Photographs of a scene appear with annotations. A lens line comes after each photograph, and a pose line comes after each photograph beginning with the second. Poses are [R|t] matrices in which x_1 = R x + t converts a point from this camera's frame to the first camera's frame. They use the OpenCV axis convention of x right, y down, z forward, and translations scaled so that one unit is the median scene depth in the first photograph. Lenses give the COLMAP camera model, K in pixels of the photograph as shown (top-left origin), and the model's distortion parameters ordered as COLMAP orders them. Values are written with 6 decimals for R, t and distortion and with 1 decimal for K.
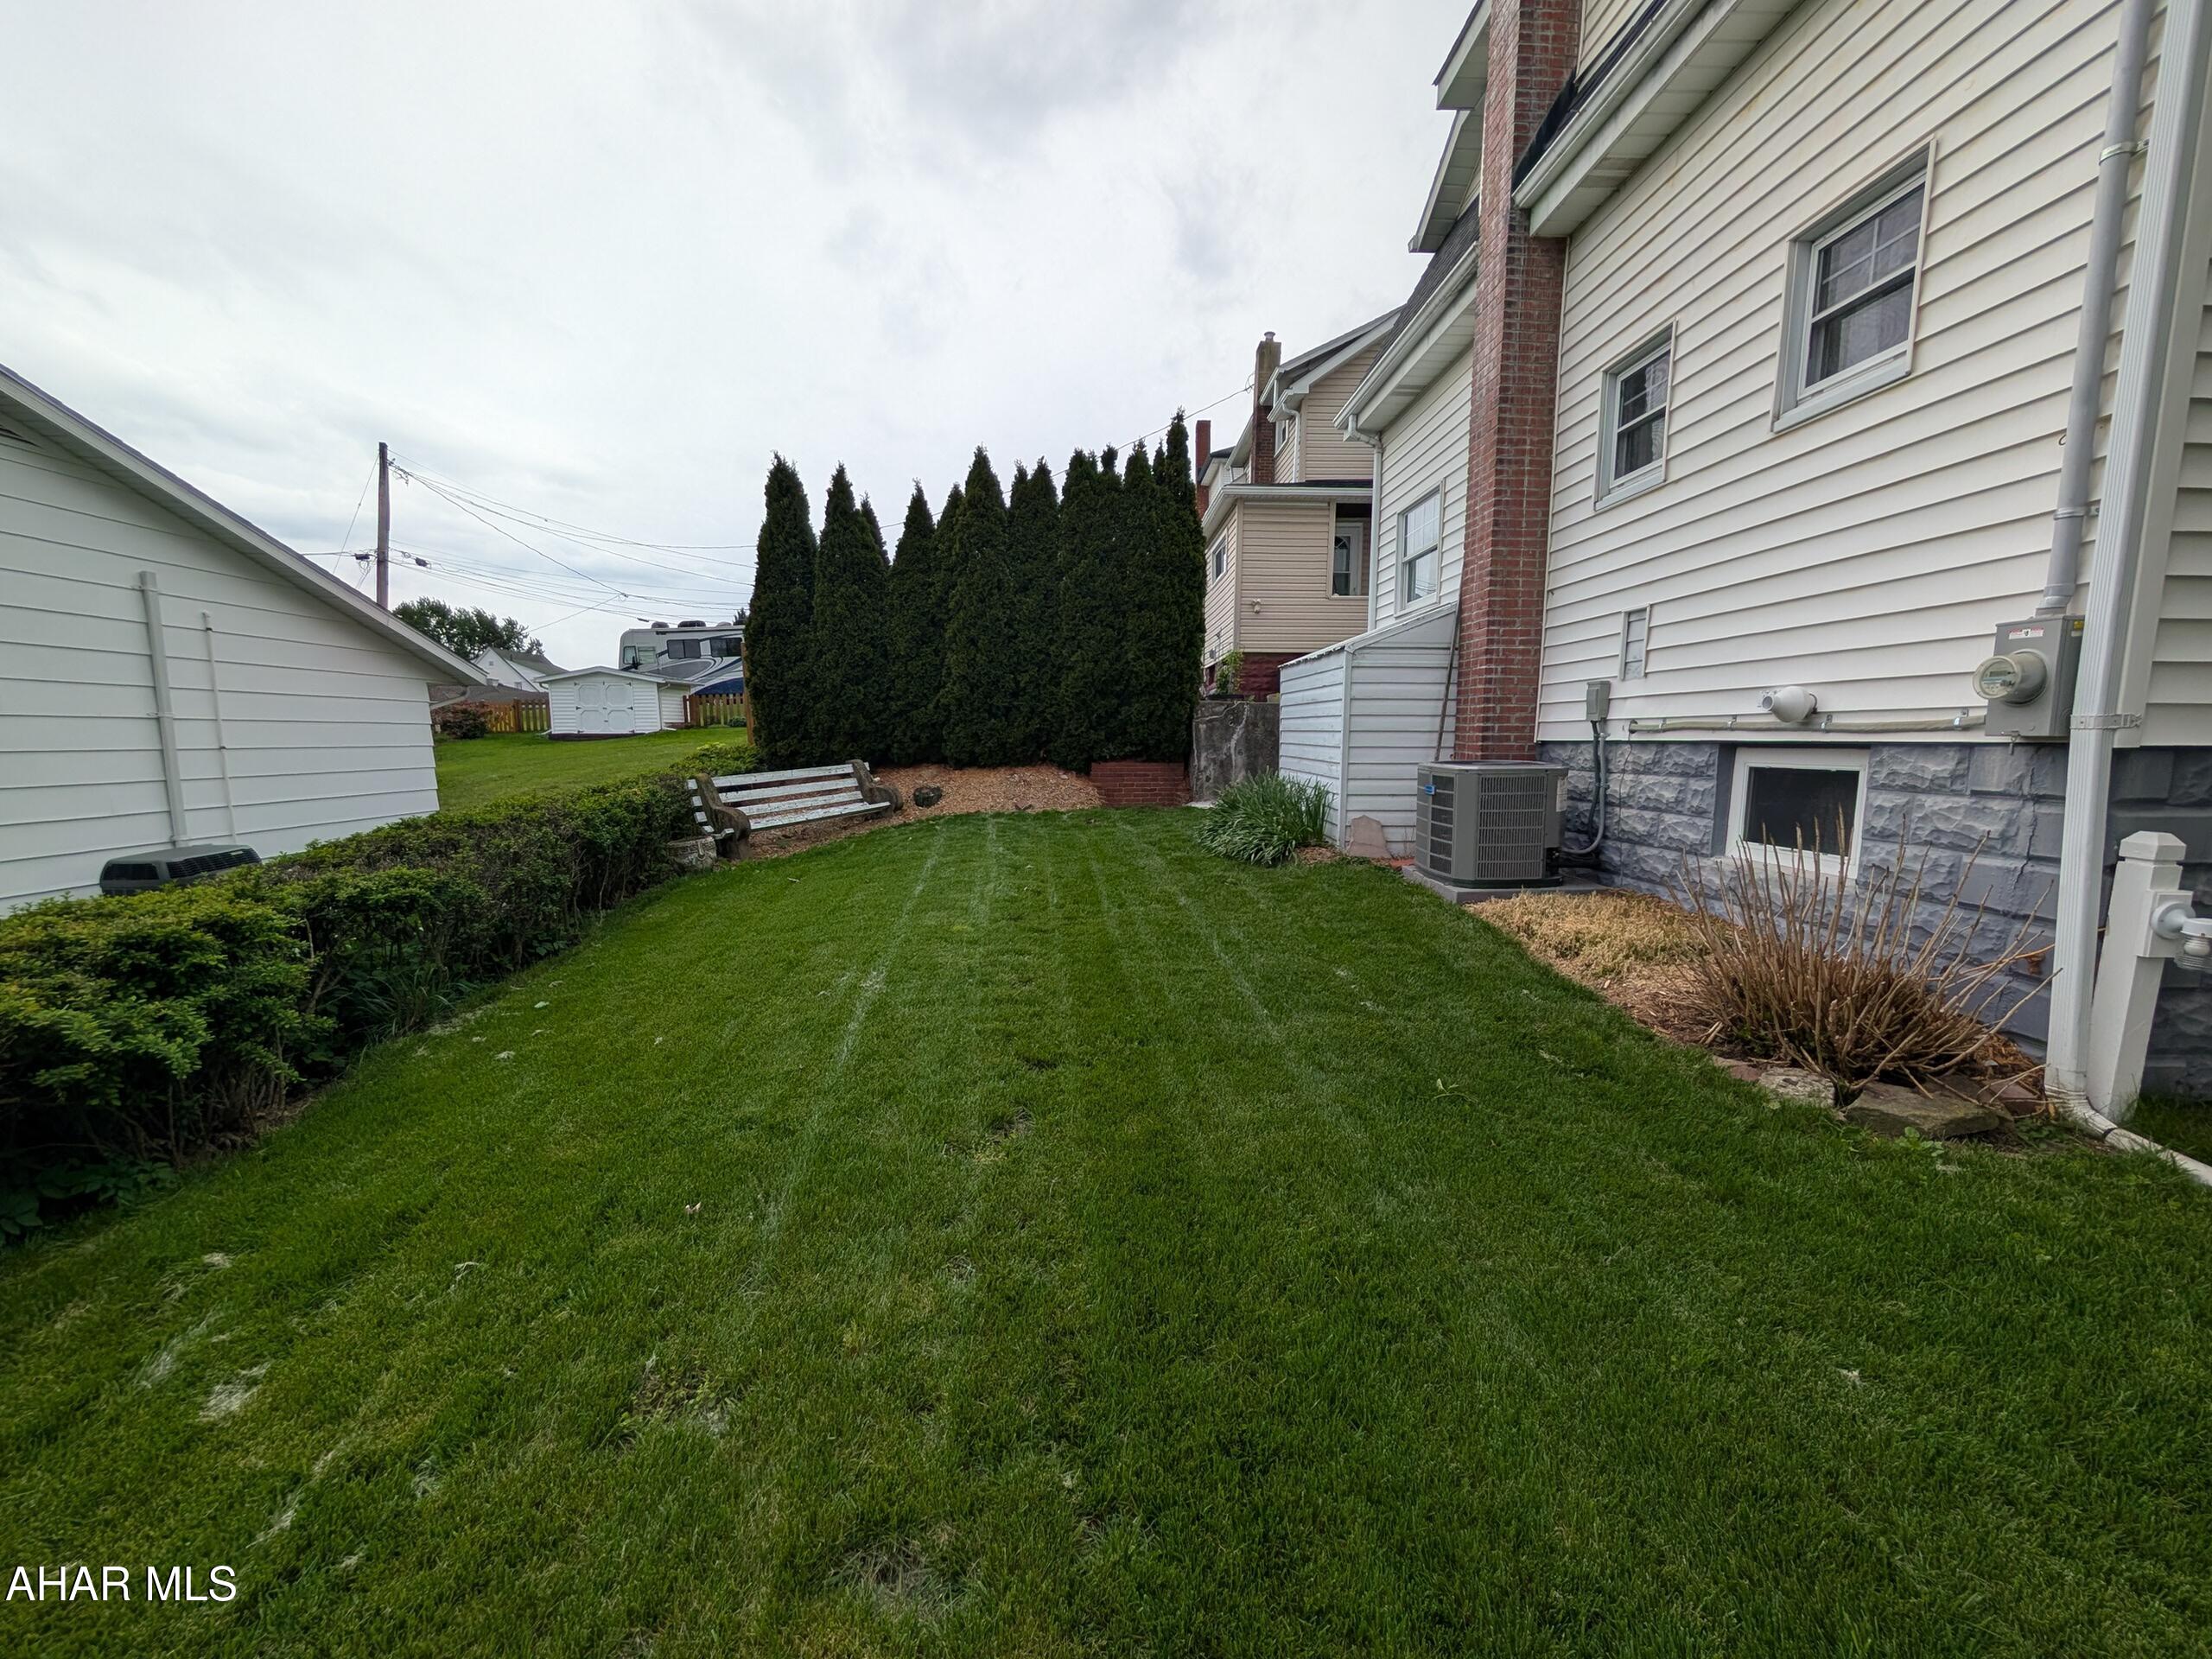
lens RADIAL K [[830.6, 0, 1101.5], [0, 830.6, 831.2], [0, 0, 1]] dist [0.000284, 0.000003]
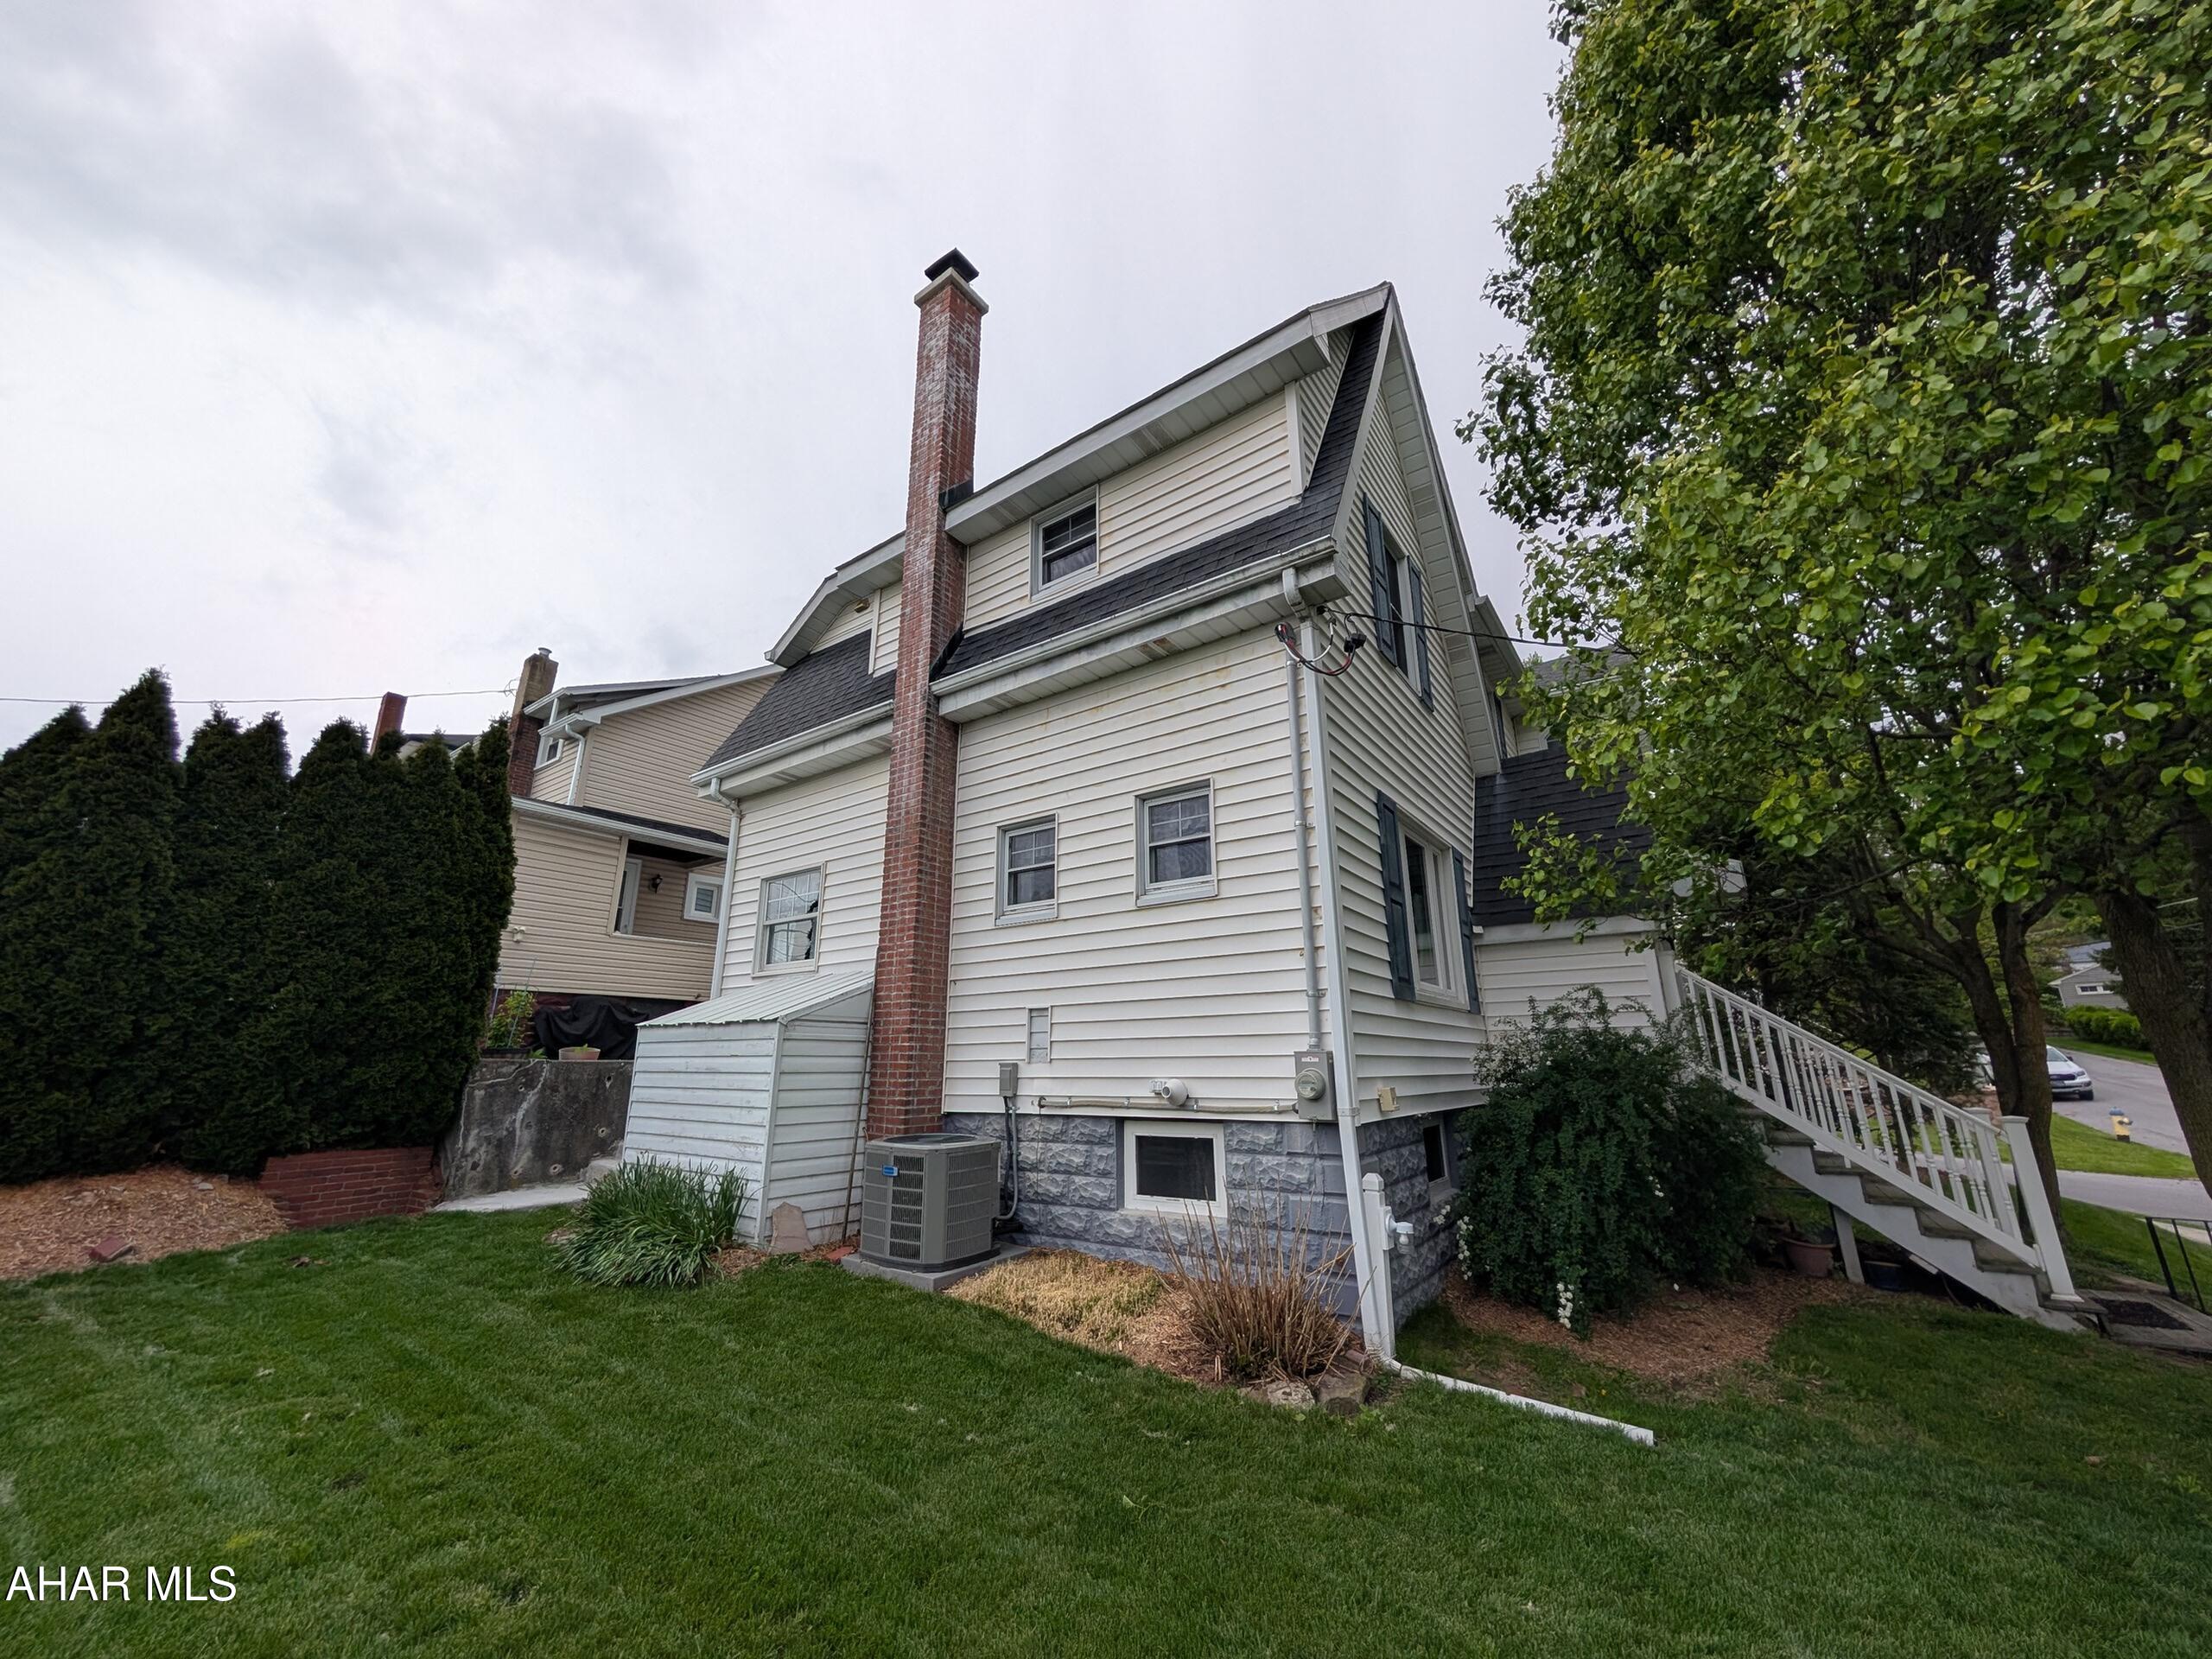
lens RADIAL K [[830.6, 0, 1099.5], [0, 830.6, 834.3], [0, 0, 1]] dist [0.000284, 0.000003]
pose [[0.605791, 0.208789, 0.767740, -0.271470], [0.099610, 0.937458, -0.333542, -0.061577], [-0.789364, 0.278532, 0.547106, 0.109830]]
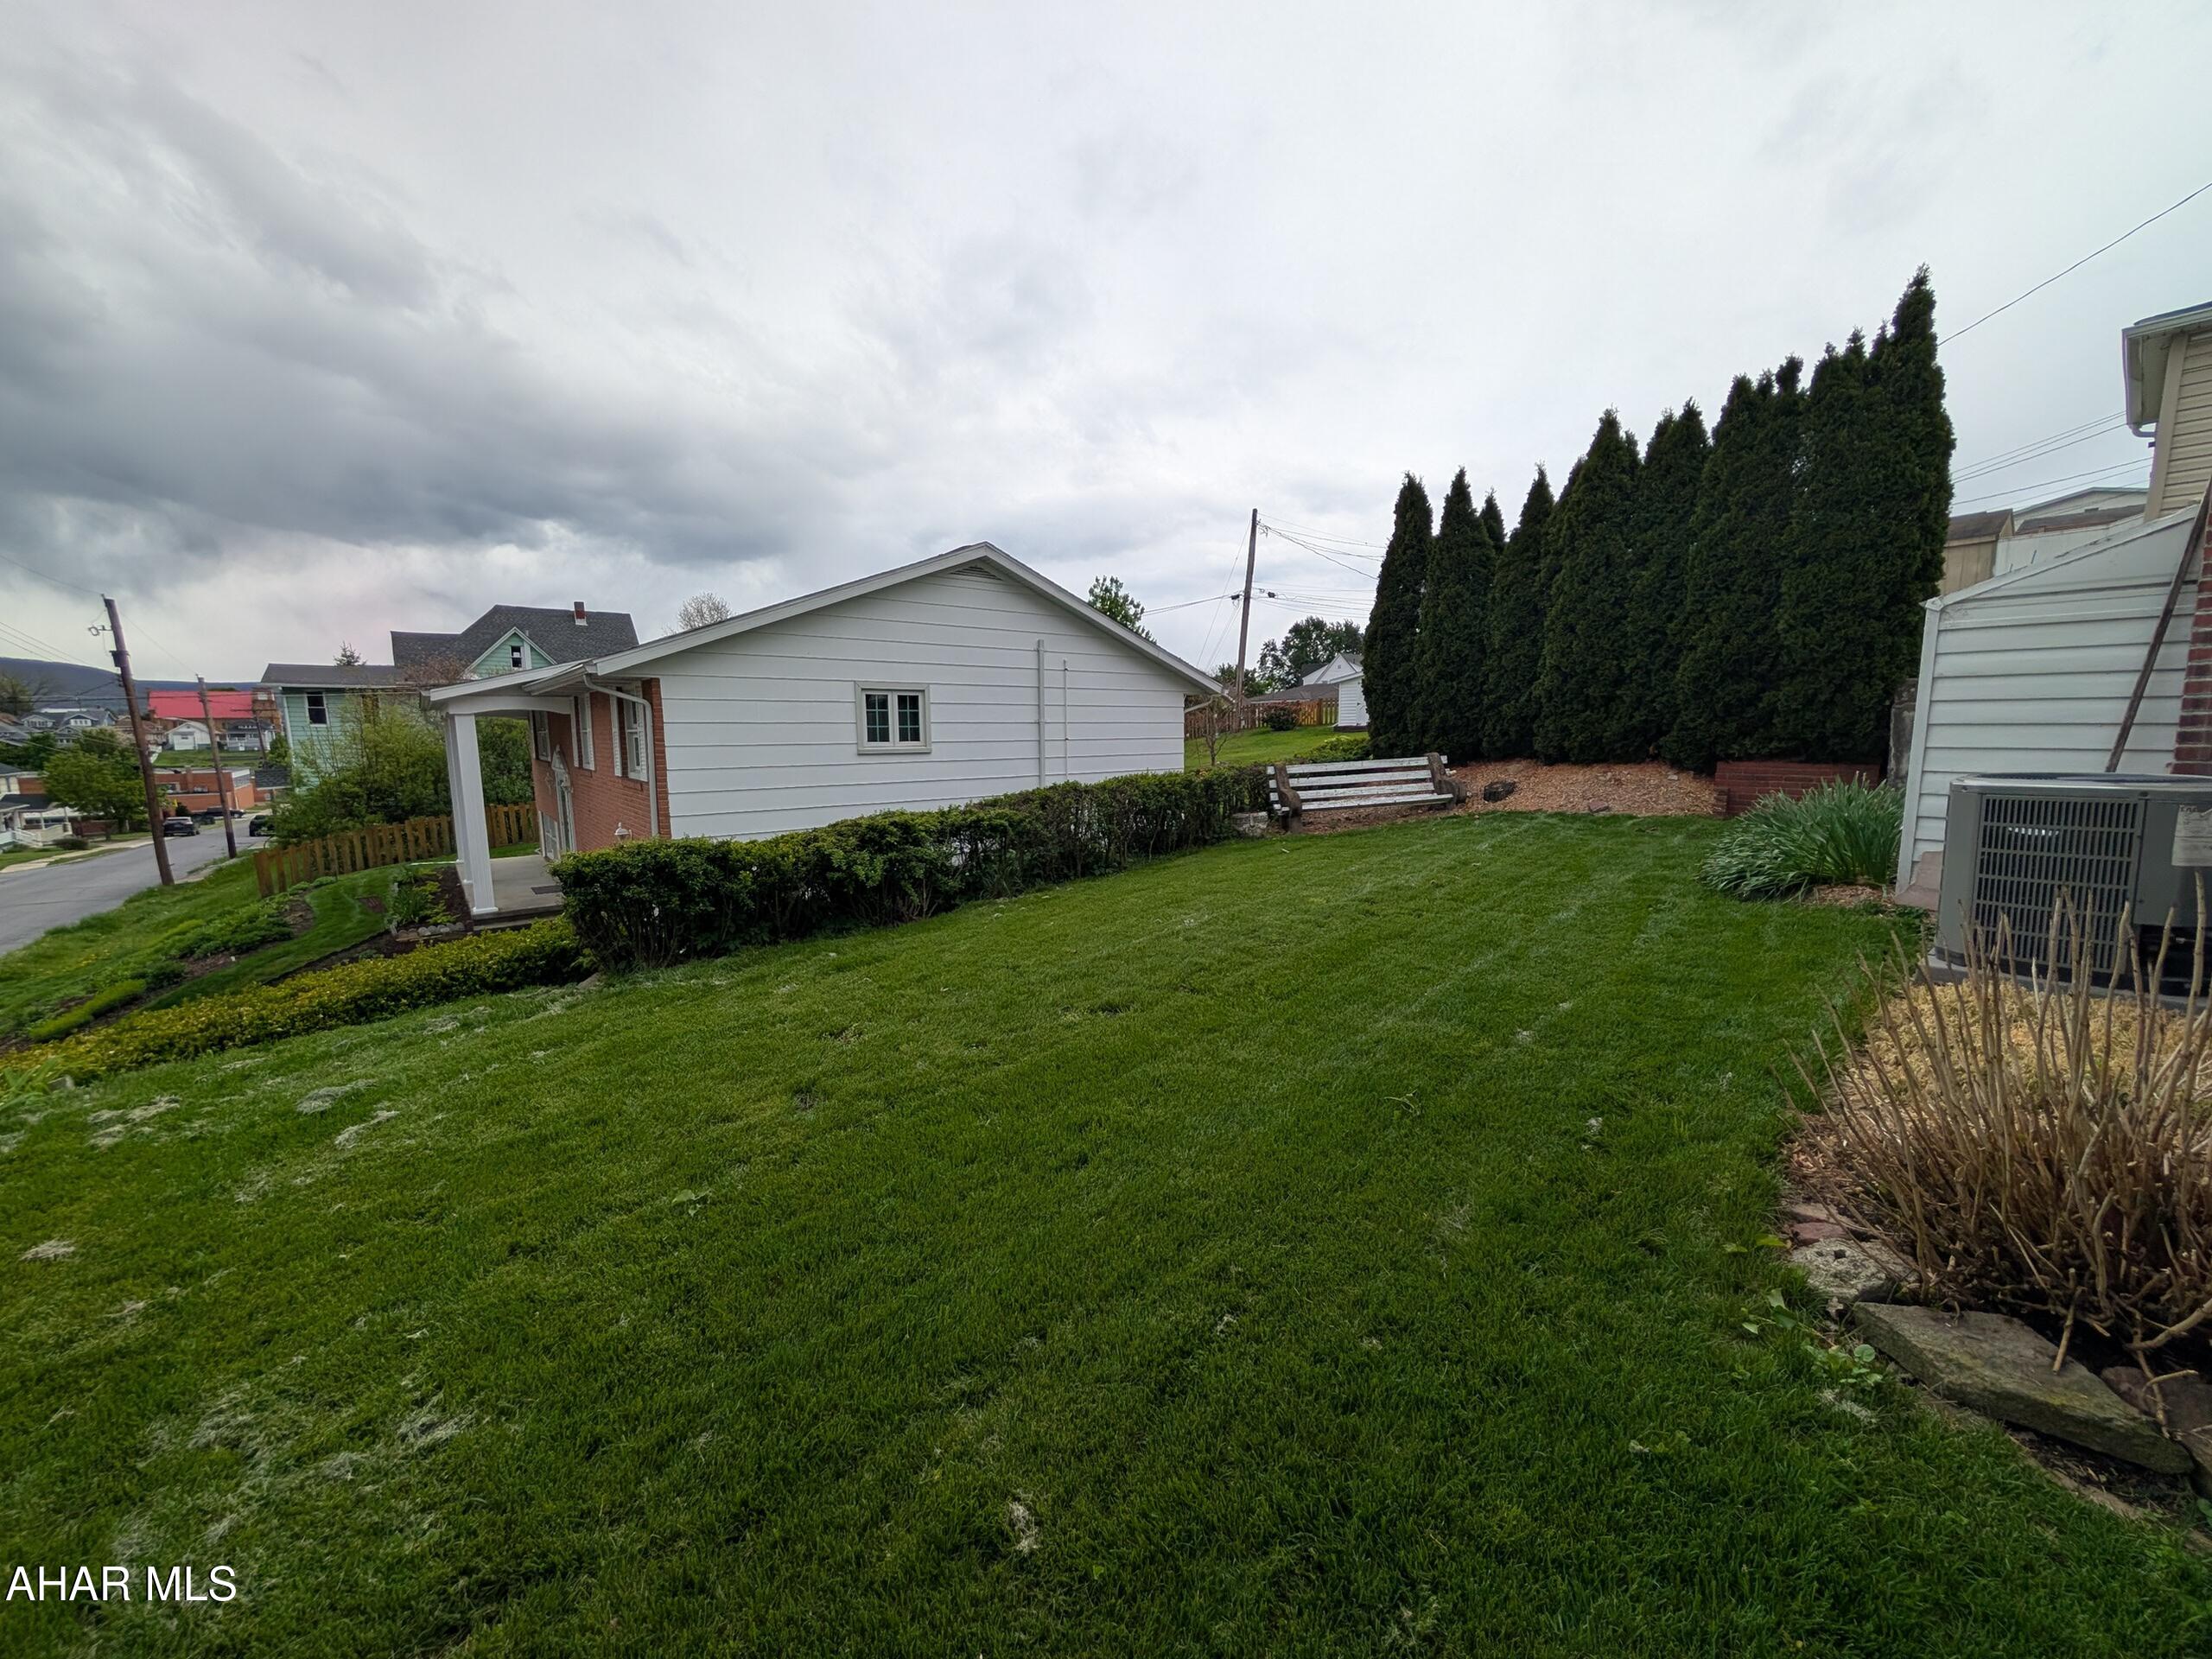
lens RADIAL K [[830.6, 0, 1110.3], [0, 830.6, 834.7], [0, 0, 1]] dist [0.000284, 0.000003]
pose [[0.610341, 0.095749, -0.786330, 0.440340], [-0.082420, 0.994956, 0.057179, -0.013660], [0.787839, 0.029911, 0.615155, 0.045151]]
